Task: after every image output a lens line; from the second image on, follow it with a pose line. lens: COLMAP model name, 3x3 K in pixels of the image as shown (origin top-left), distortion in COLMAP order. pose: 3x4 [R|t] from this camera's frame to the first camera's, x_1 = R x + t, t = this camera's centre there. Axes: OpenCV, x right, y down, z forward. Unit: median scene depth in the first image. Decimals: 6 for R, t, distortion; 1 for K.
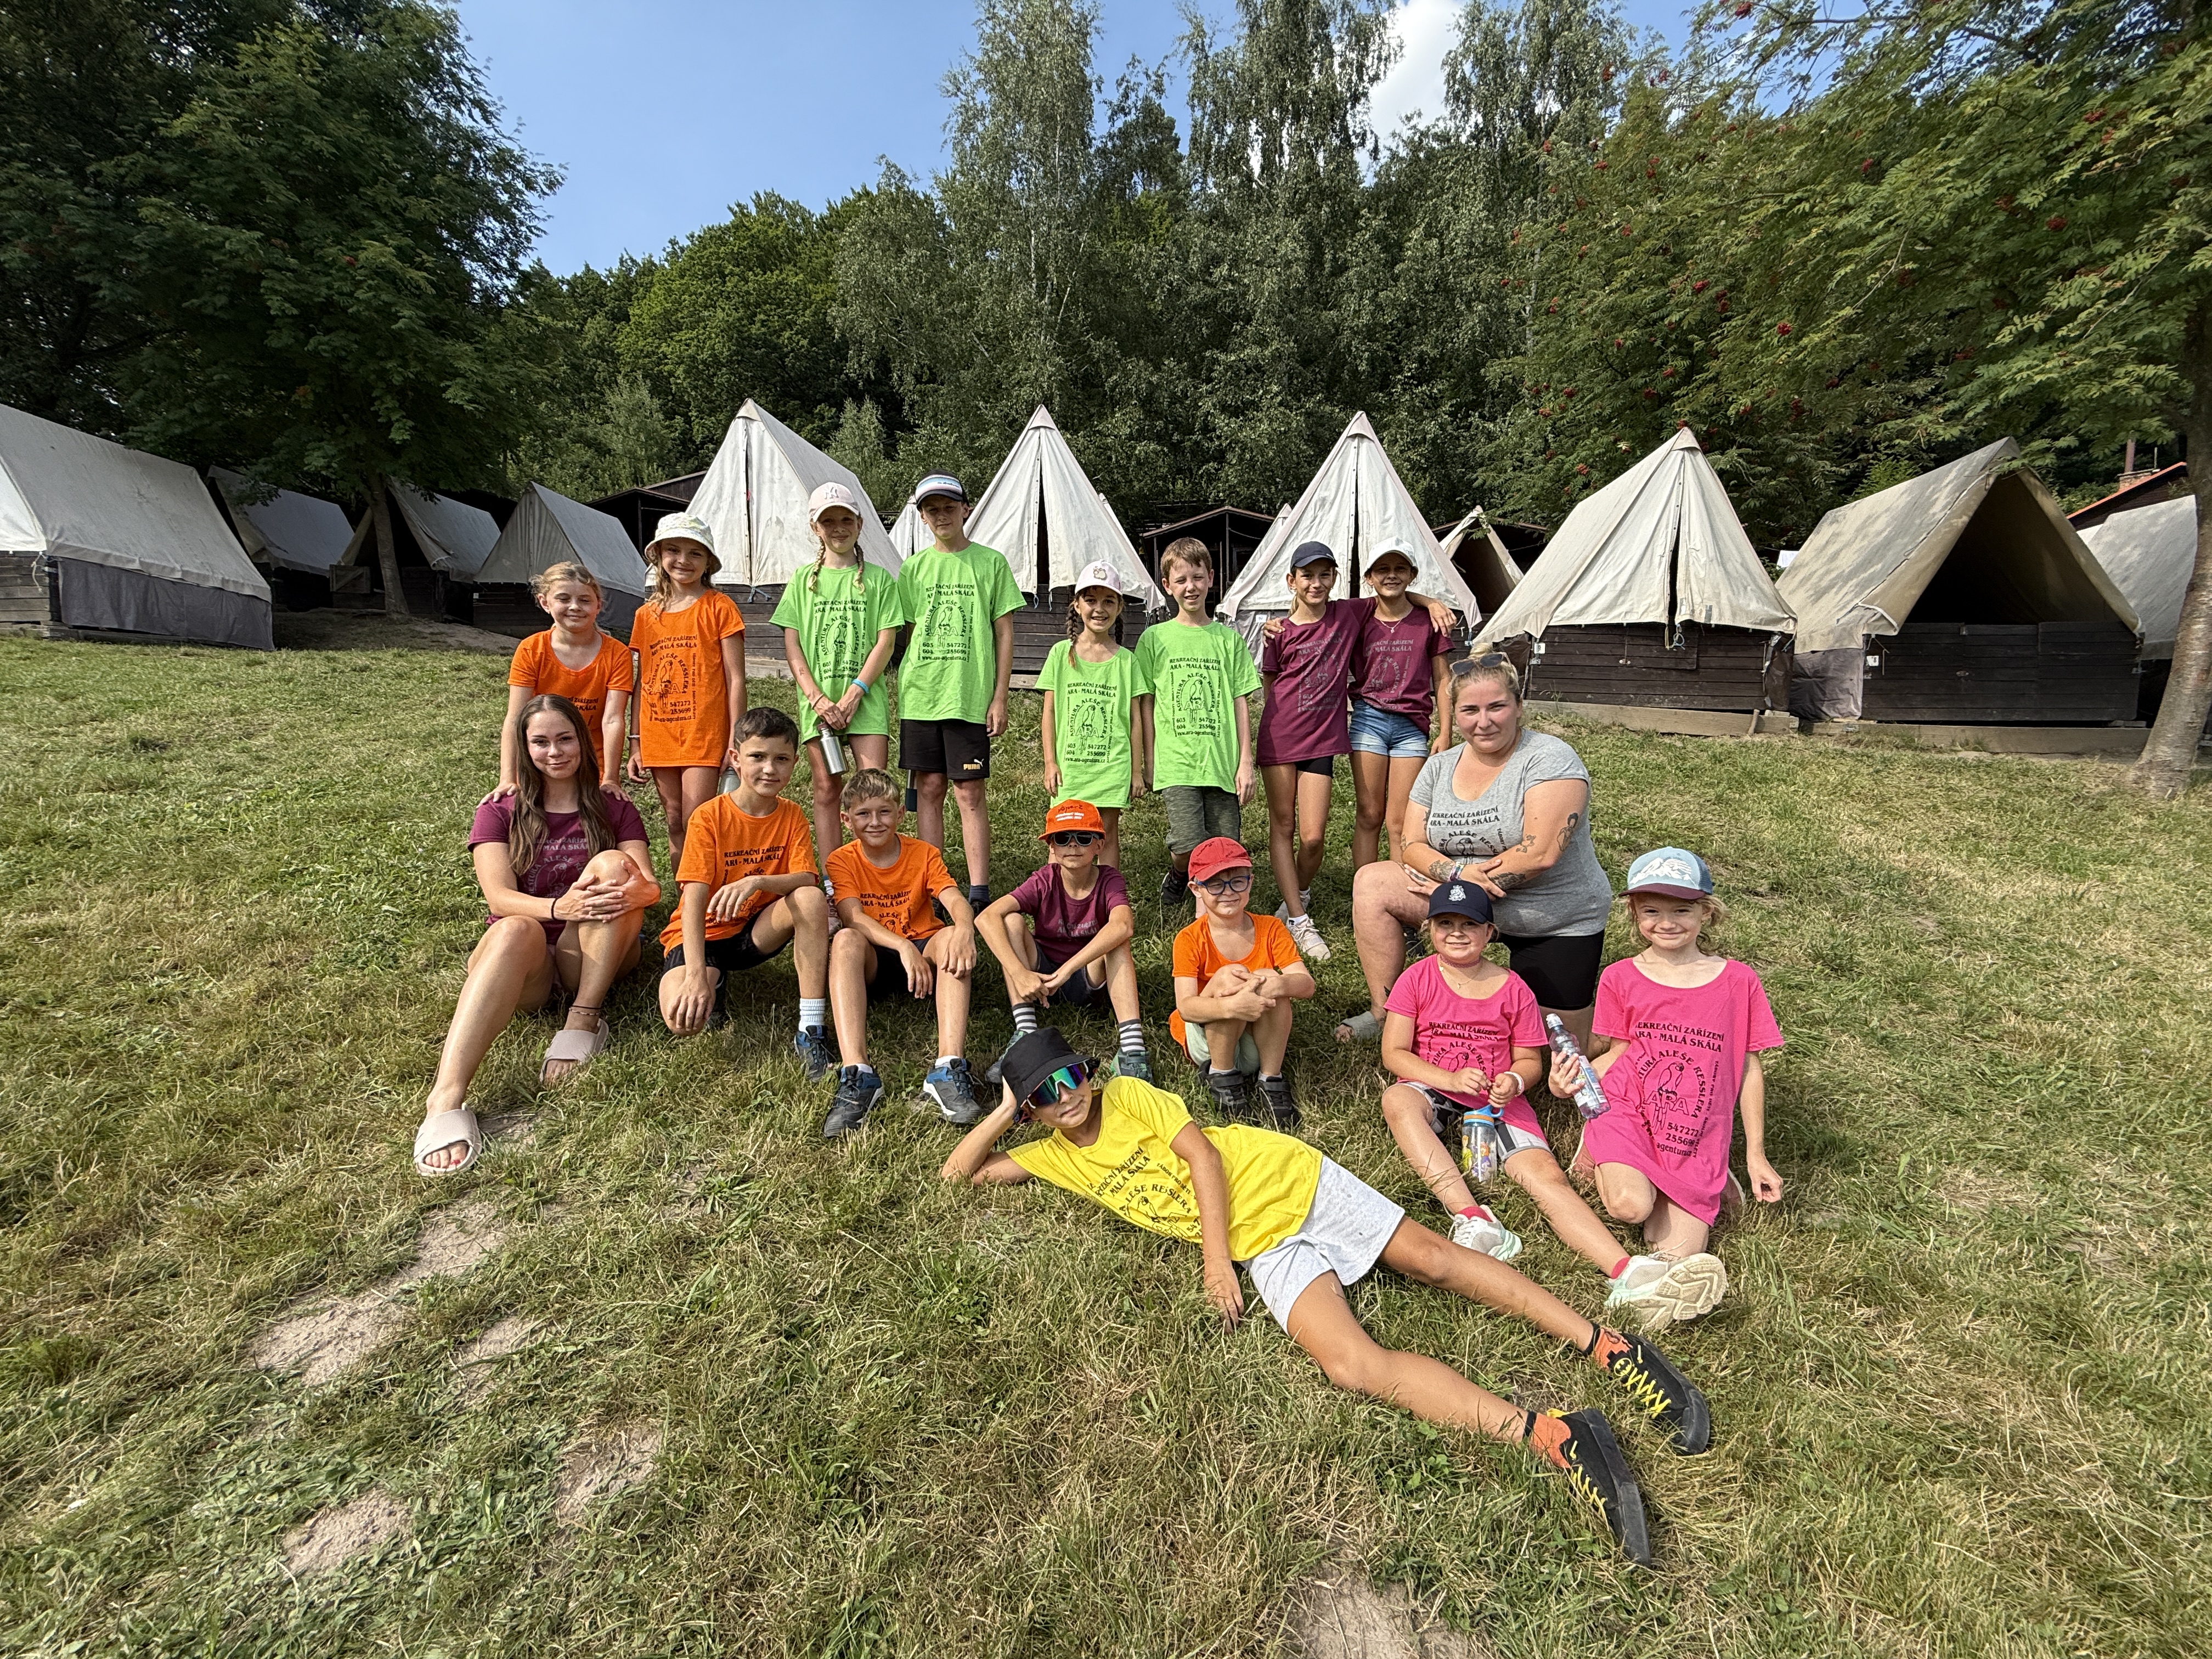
lens RADIAL K [[883.0, 0, 1102.6], [0, 883.0, 824.2], [0, 0, 1]] dist [-0.000571, -0.000094]
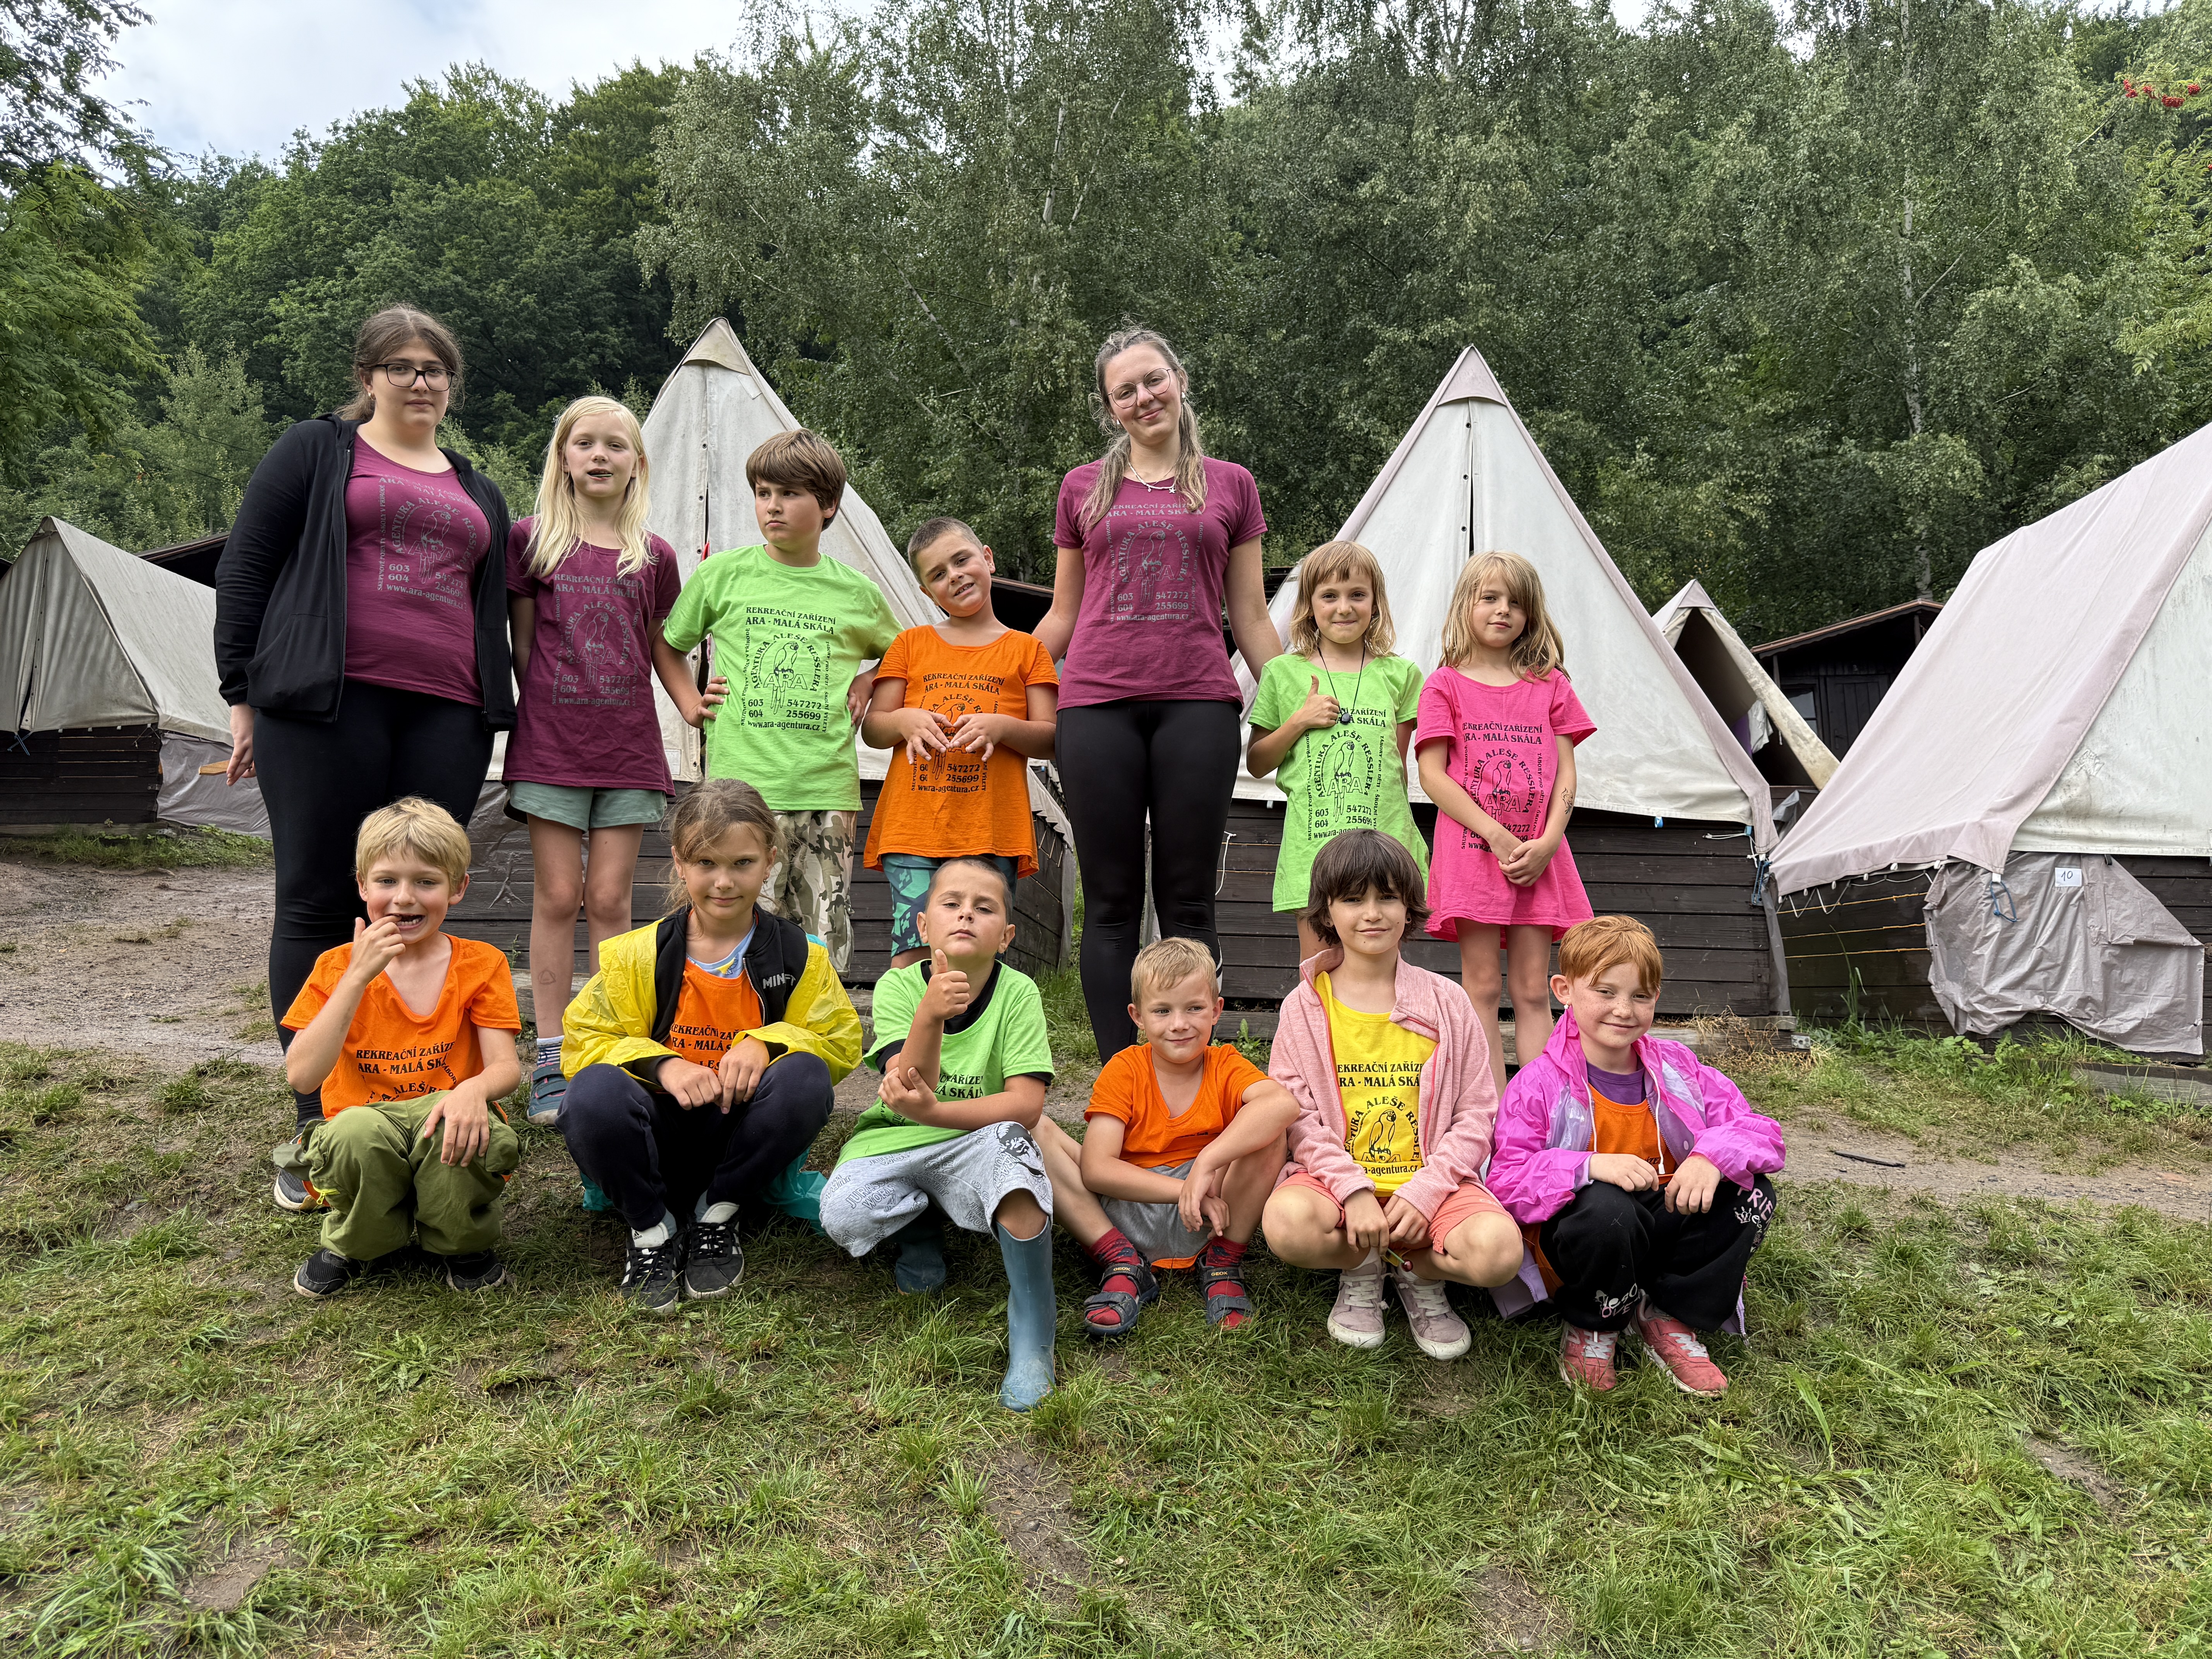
lens RADIAL K [[1592.5, 0, 1109.7], [0, 1592.5, 826.6], [0, 0, 1]] dist [-0.005517, -0.000428]
pose [[0.997836, 0.009563, 0.065052, -0.092924], [0.002979, 0.981775, -0.190022, -0.048182], [-0.065684, 0.189805, 0.979622, 0.118883]]
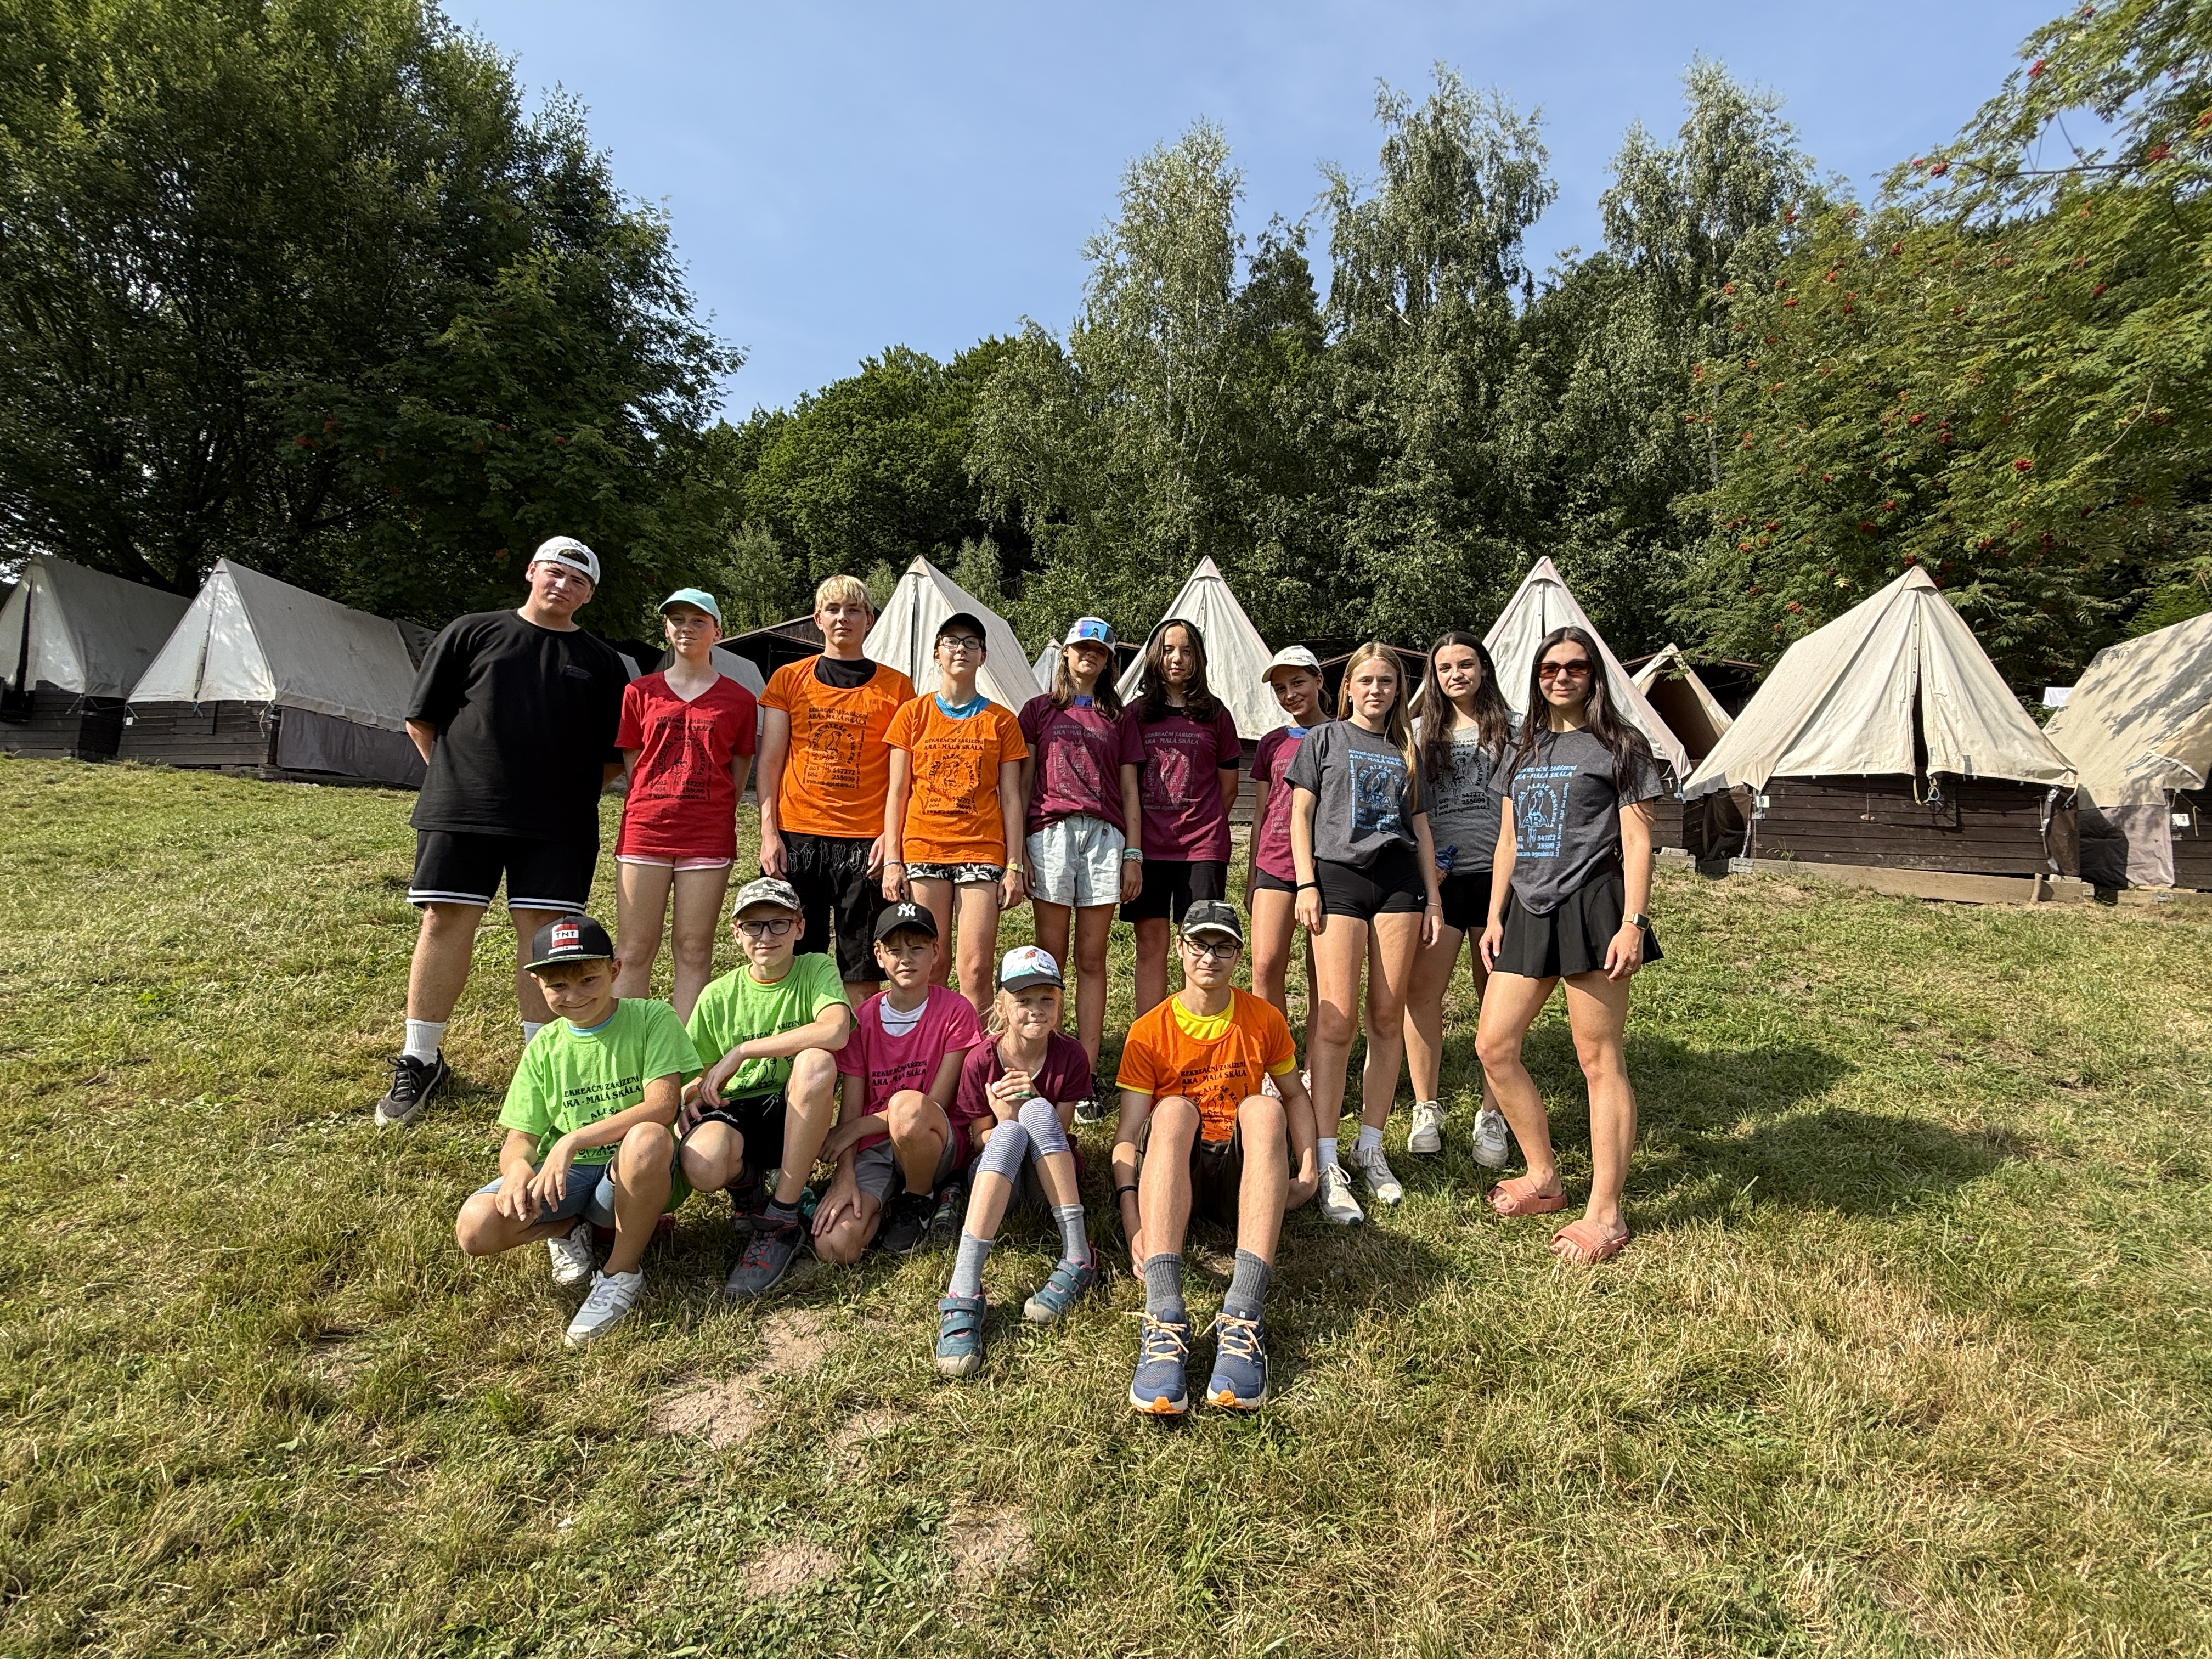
lens RADIAL K [[997.2, 0, 1104.7], [0, 997.2, 825.3], [0, 0, 1]] dist [-0.000908, -0.000378]
pose [[0.992886, 0.011641, -0.118495, -0.015743], [-0.030604, 0.986724, -0.159497, 0.002030], [0.115065, 0.161989, 0.980061, -0.020901]]
